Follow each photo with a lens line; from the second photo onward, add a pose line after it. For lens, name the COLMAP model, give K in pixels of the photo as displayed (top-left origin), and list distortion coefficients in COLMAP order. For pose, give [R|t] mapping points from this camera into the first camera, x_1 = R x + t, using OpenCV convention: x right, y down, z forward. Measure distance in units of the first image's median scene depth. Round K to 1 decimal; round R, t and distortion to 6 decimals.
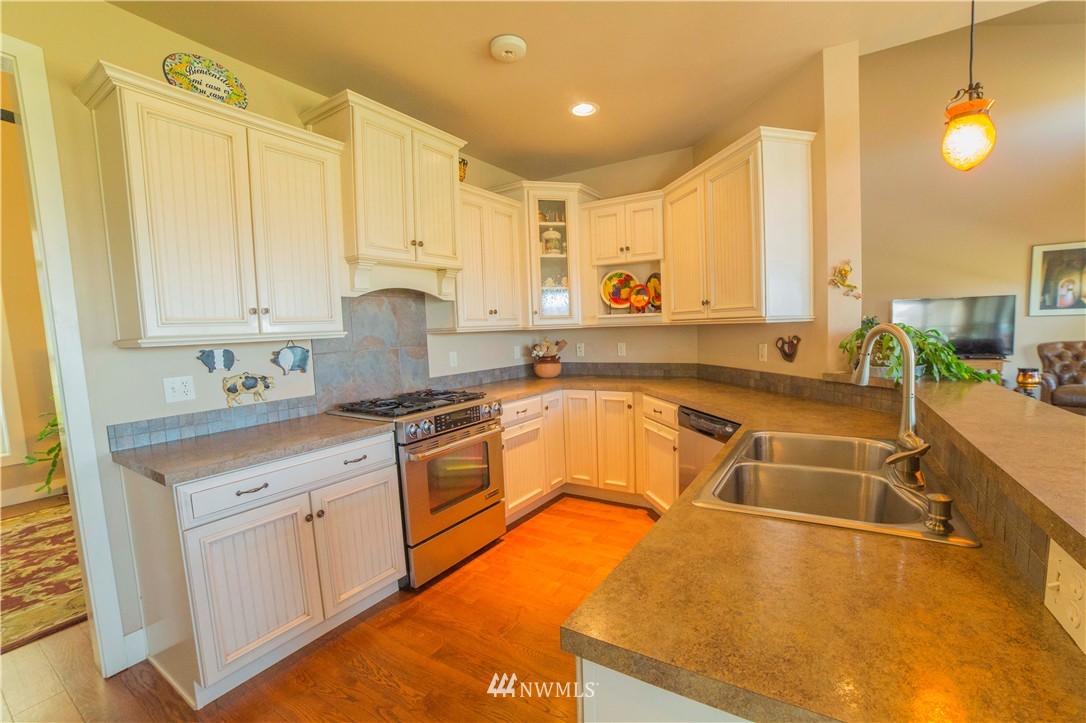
lens RADIAL K [[447.4, 0, 559.6], [0, 447.4, 361.0], [0, 0, 1]] dist [-0.061575, 0.022215]
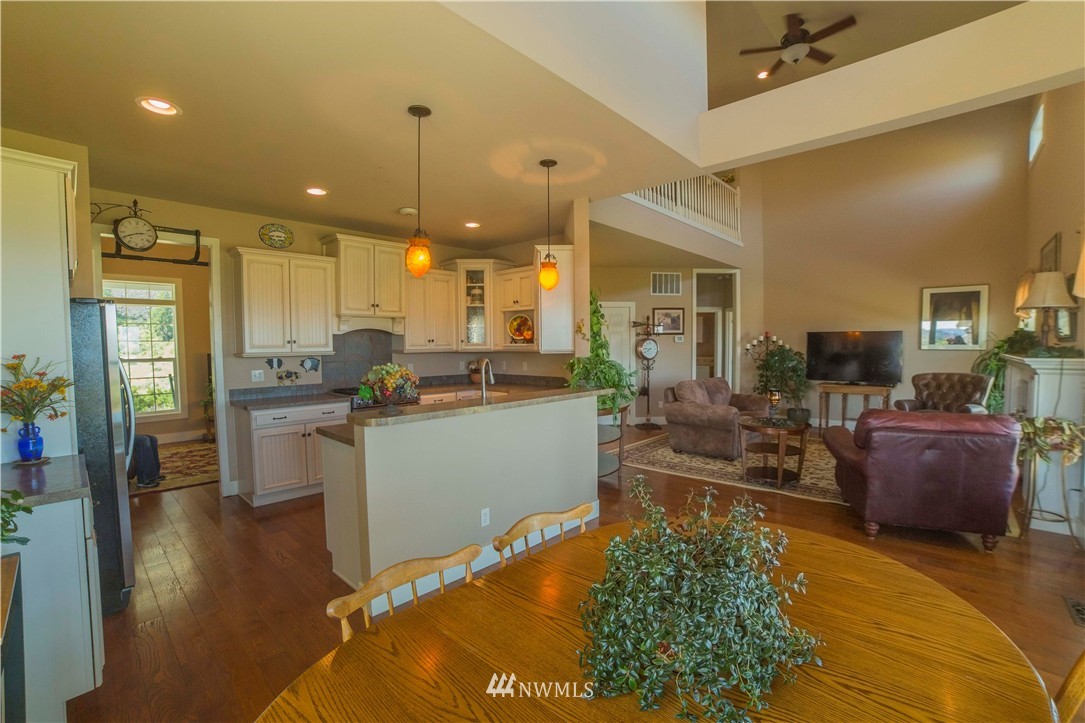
lens RADIAL K [[456.9, 0, 542.5], [0, 456.9, 361.5], [0, 0, 1]] dist [-0.036068, 0.000174]
pose [[0.980393, 0.033385, -0.194203, 0.777472], [-0.039747, 0.998790, -0.028952, 0.000002], [0.193002, 0.036103, 0.980534, -0.766558]]
